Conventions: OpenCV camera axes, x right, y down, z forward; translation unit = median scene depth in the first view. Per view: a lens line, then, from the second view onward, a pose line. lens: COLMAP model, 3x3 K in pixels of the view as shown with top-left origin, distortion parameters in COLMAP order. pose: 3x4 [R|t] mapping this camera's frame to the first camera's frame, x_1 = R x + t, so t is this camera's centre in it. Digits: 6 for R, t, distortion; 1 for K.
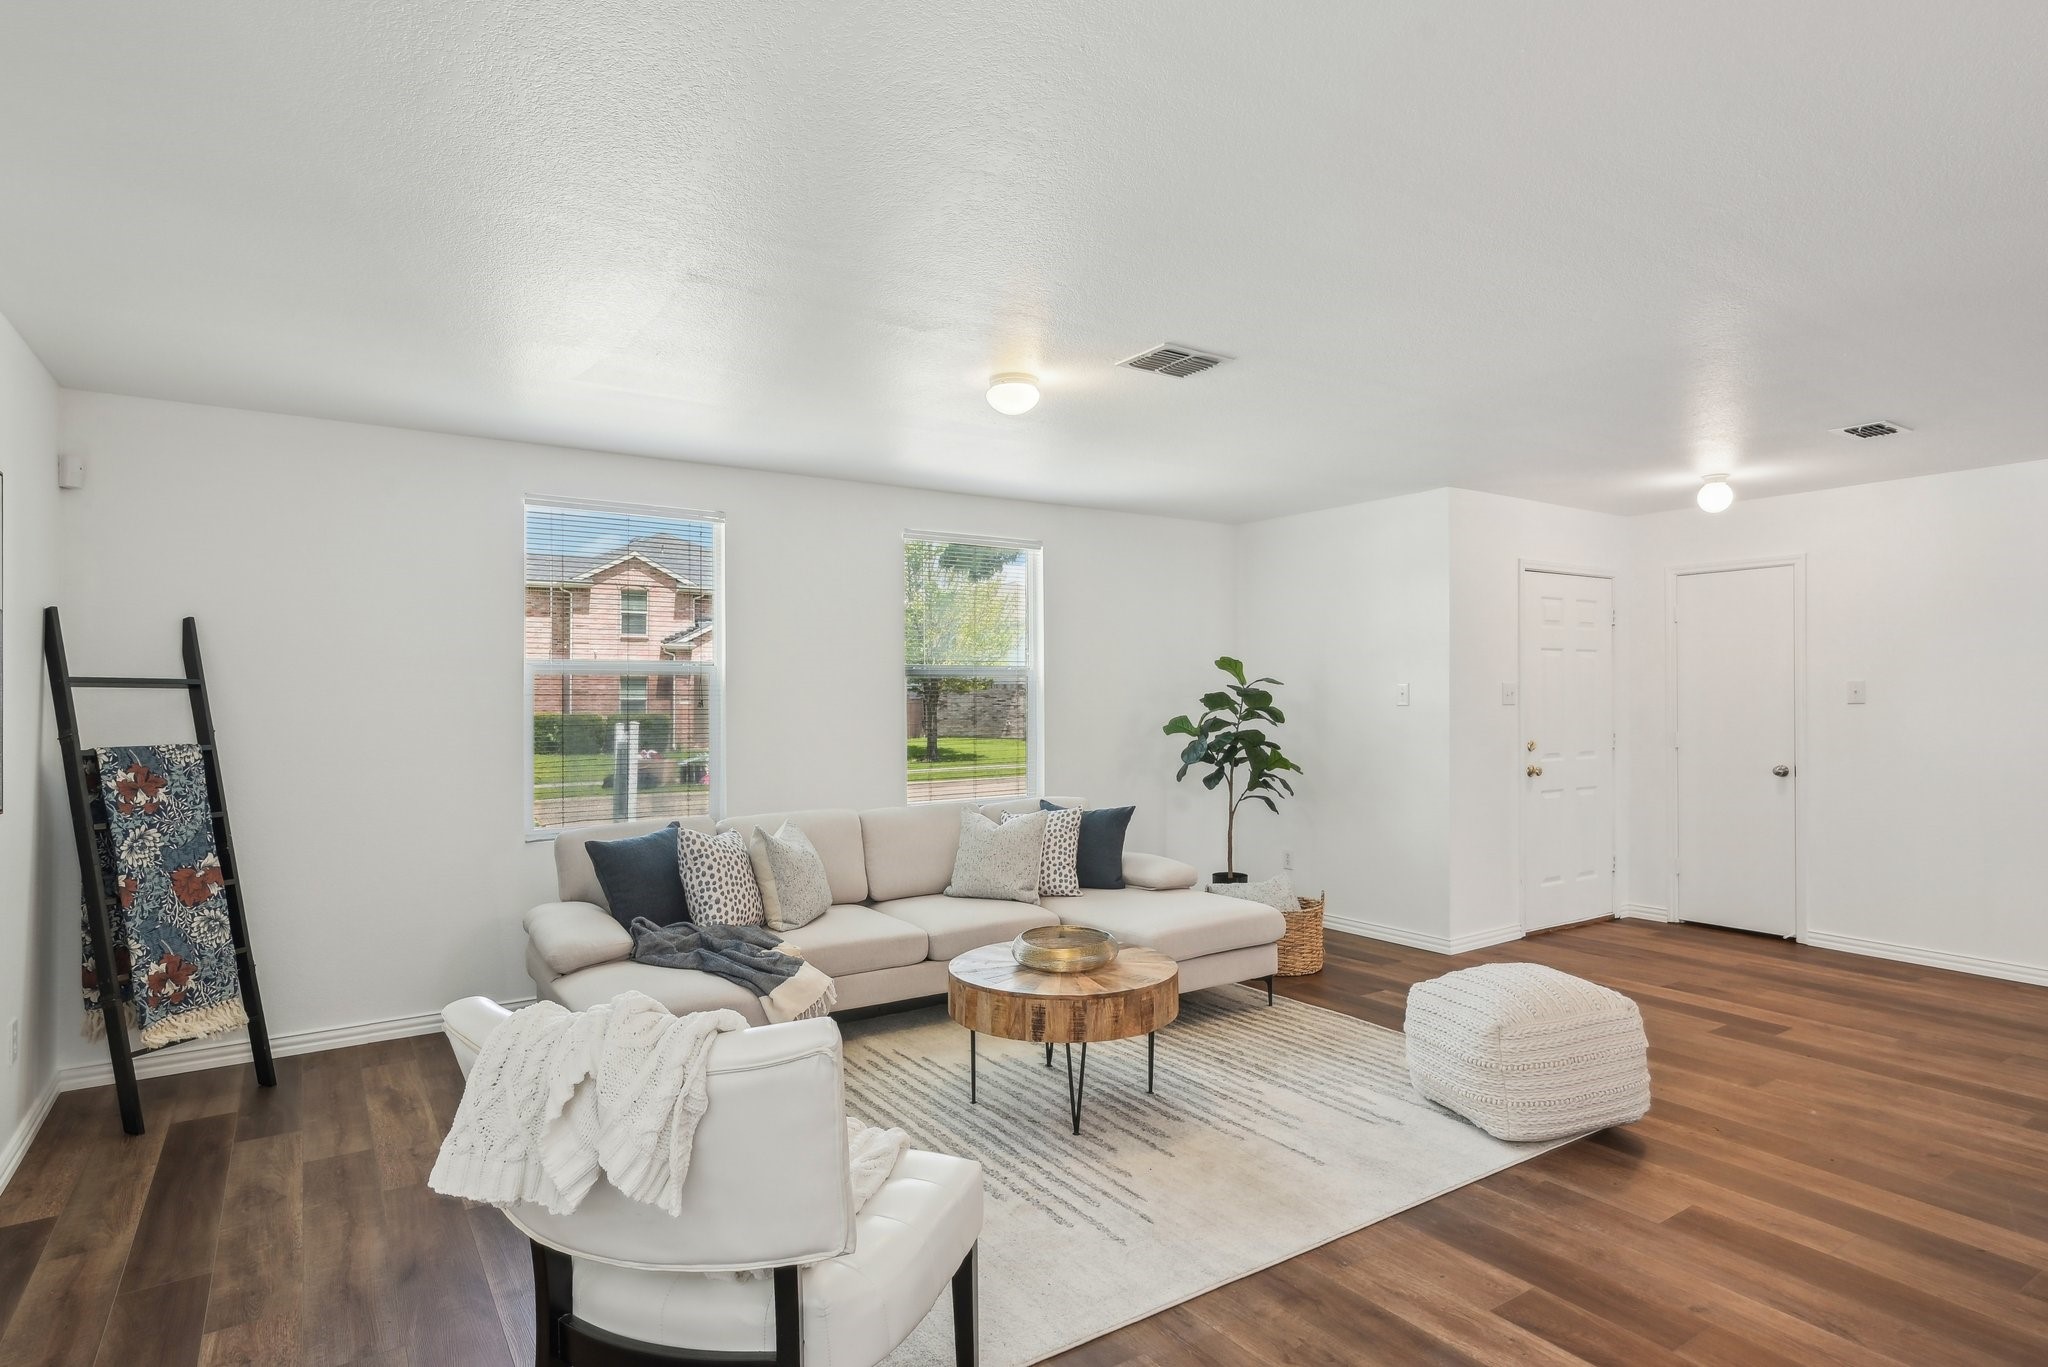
lens RADIAL K [[1095.8, 0, 1024.0], [0, 1095.8, 683.5], [0, 0, 1]] dist [0.008639, 0.000519]
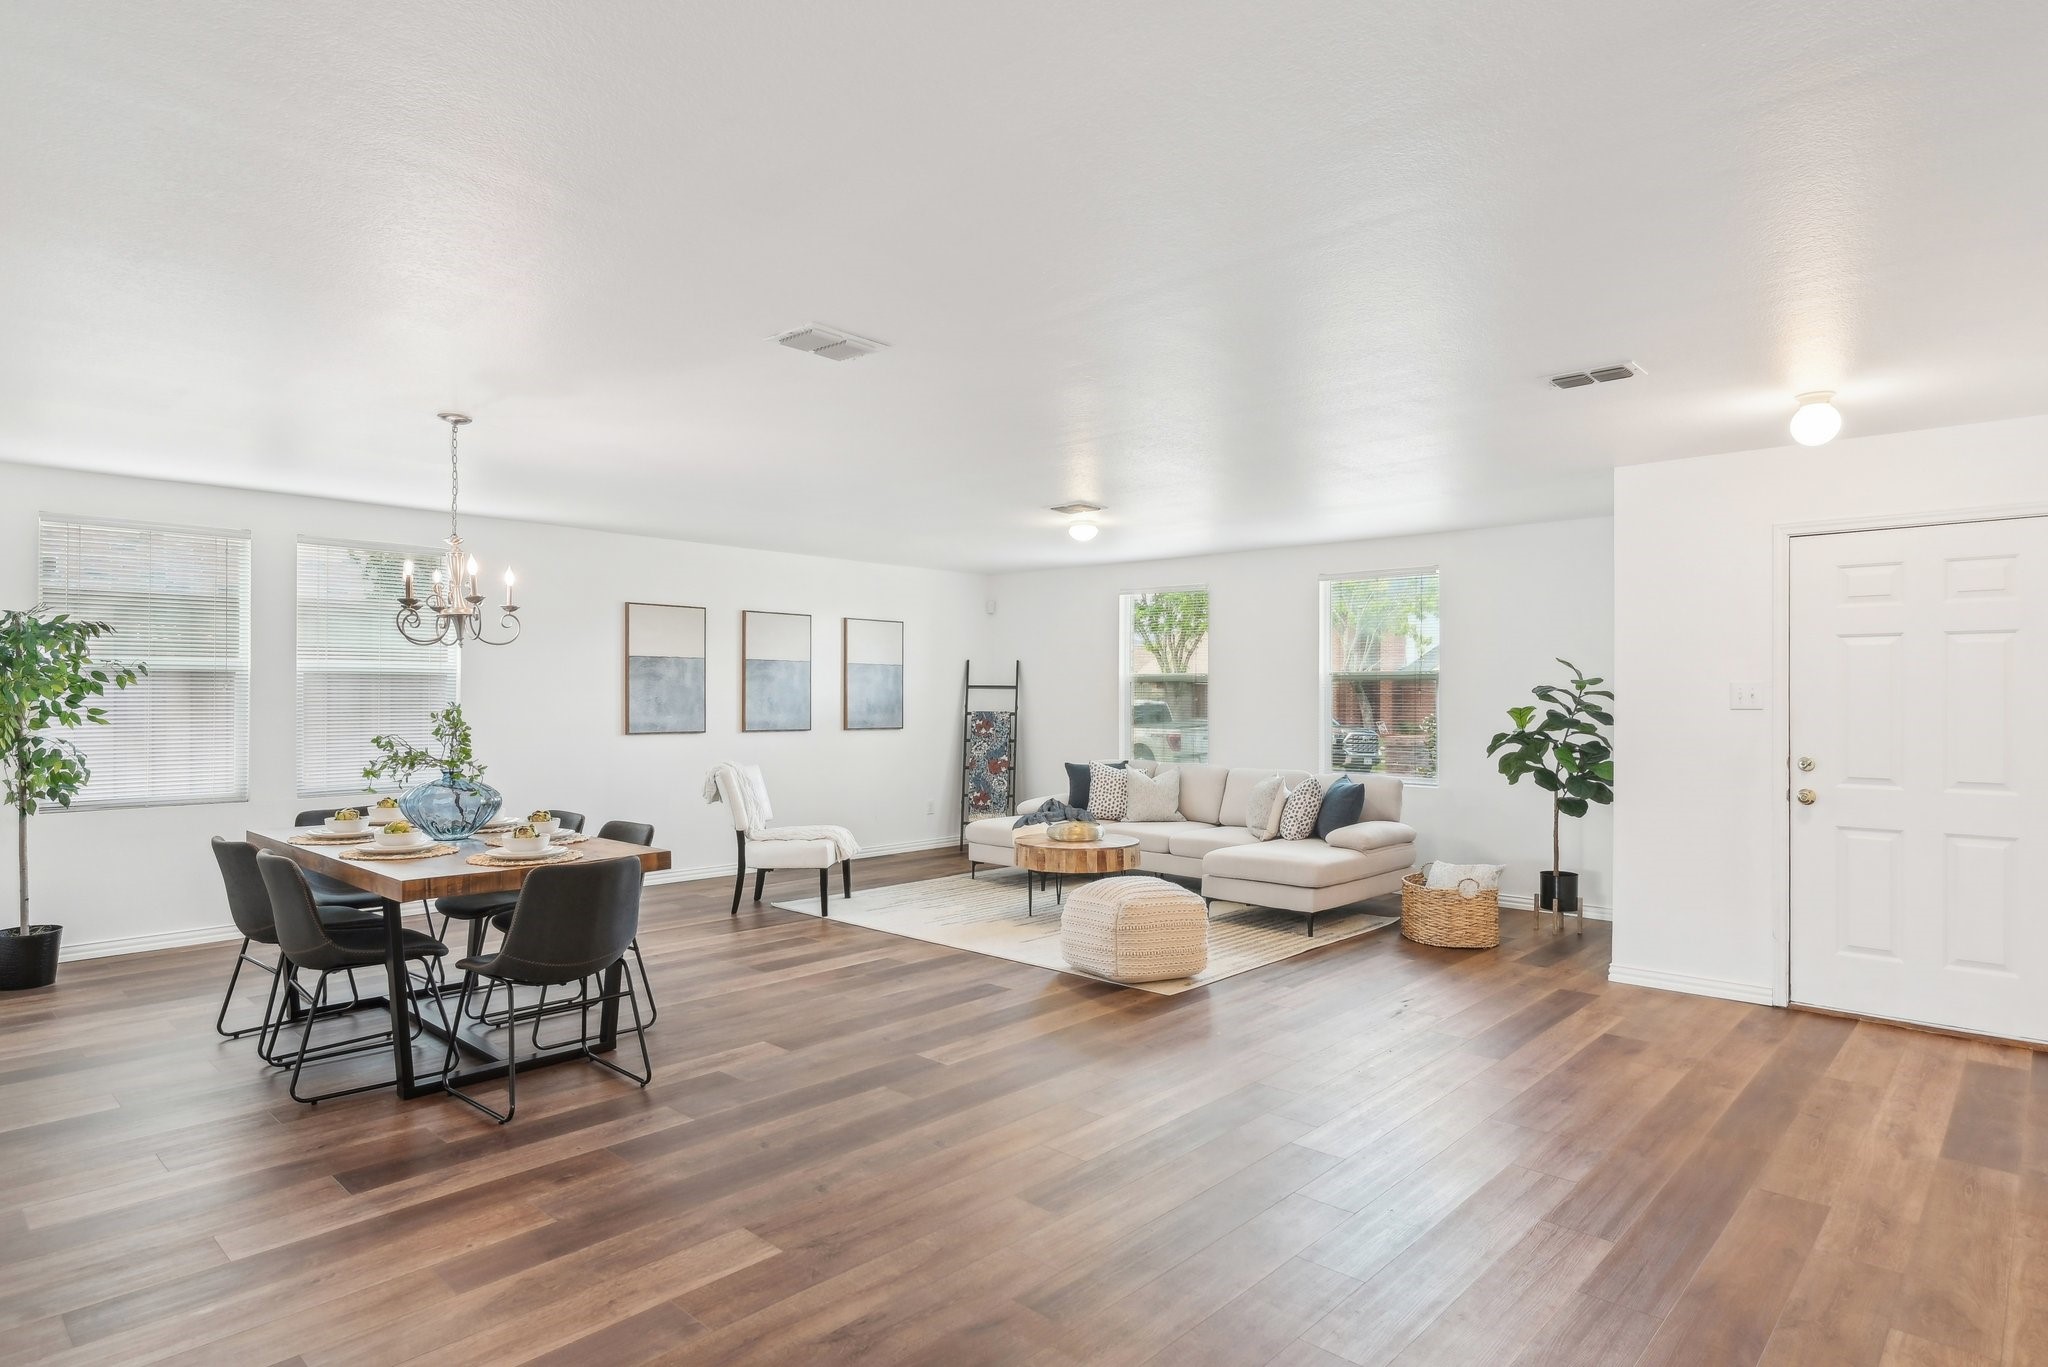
lens RADIAL K [[1105.1, 0, 1024.0], [0, 1105.1, 683.5], [0, 0, 1]] dist [-0.000531, -0.000095]
pose [[0.229697, -0.005260, -0.973248, 1.807962], [0.004212, 0.999981, -0.004411, 0.002744], [0.973253, -0.003086, 0.229715, 0.489467]]
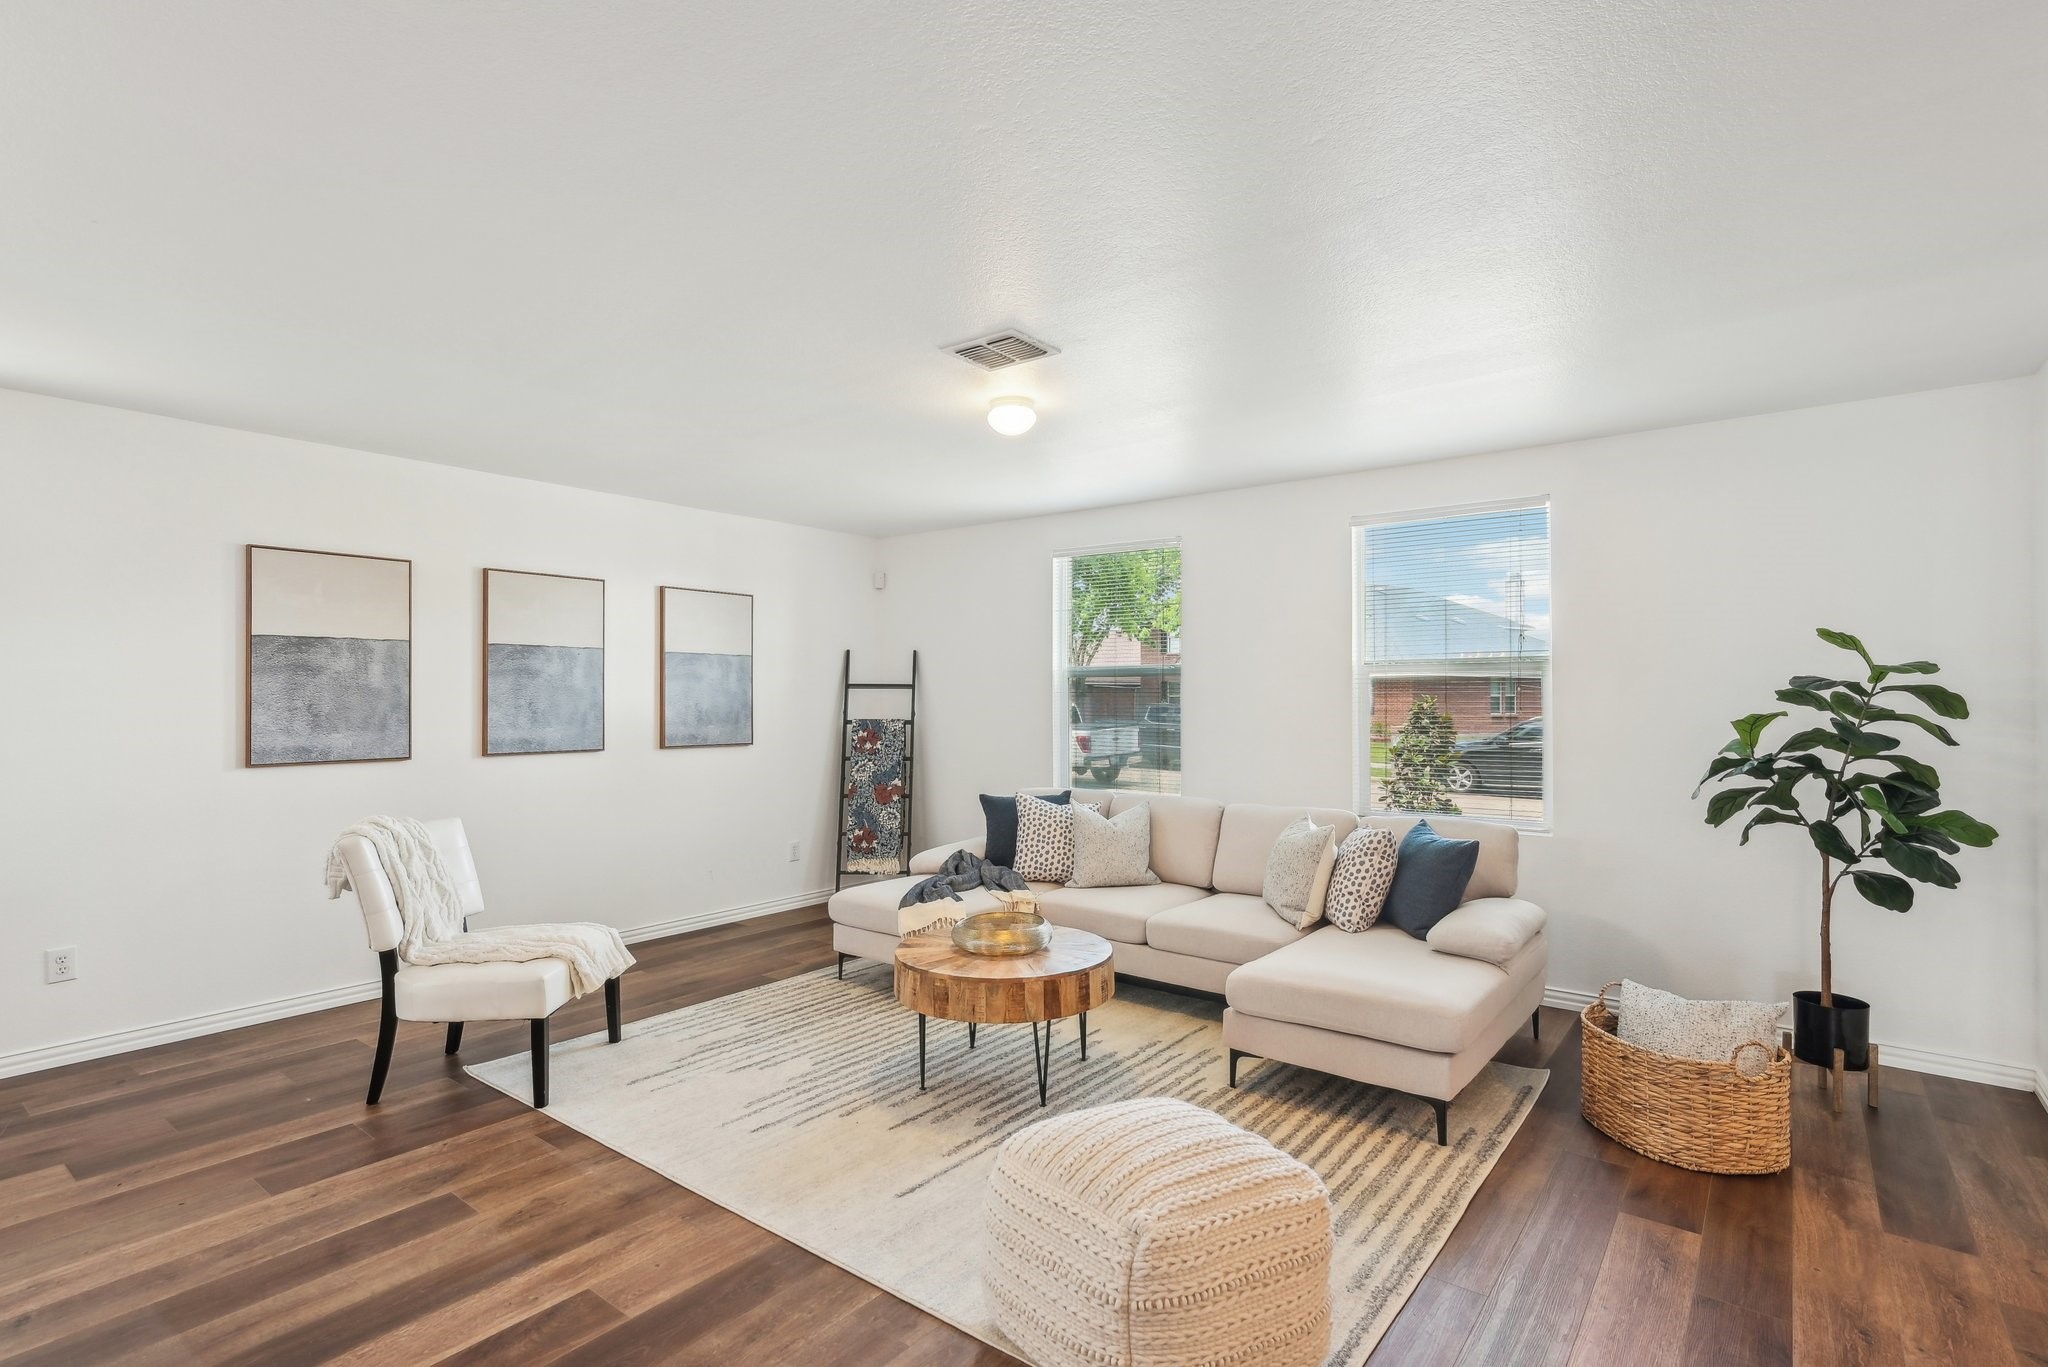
lens RADIAL K [[981.5, 0, 1024.0], [0, 981.5, 683.5], [0, 0, 1]] dist [0.016830, 0.000126]
pose [[0.314554, -0.008880, -0.949198, 0.941883], [0.008507, 0.999942, -0.006535, 0.007939], [0.949201, -0.006019, 0.314611, 0.719645]]
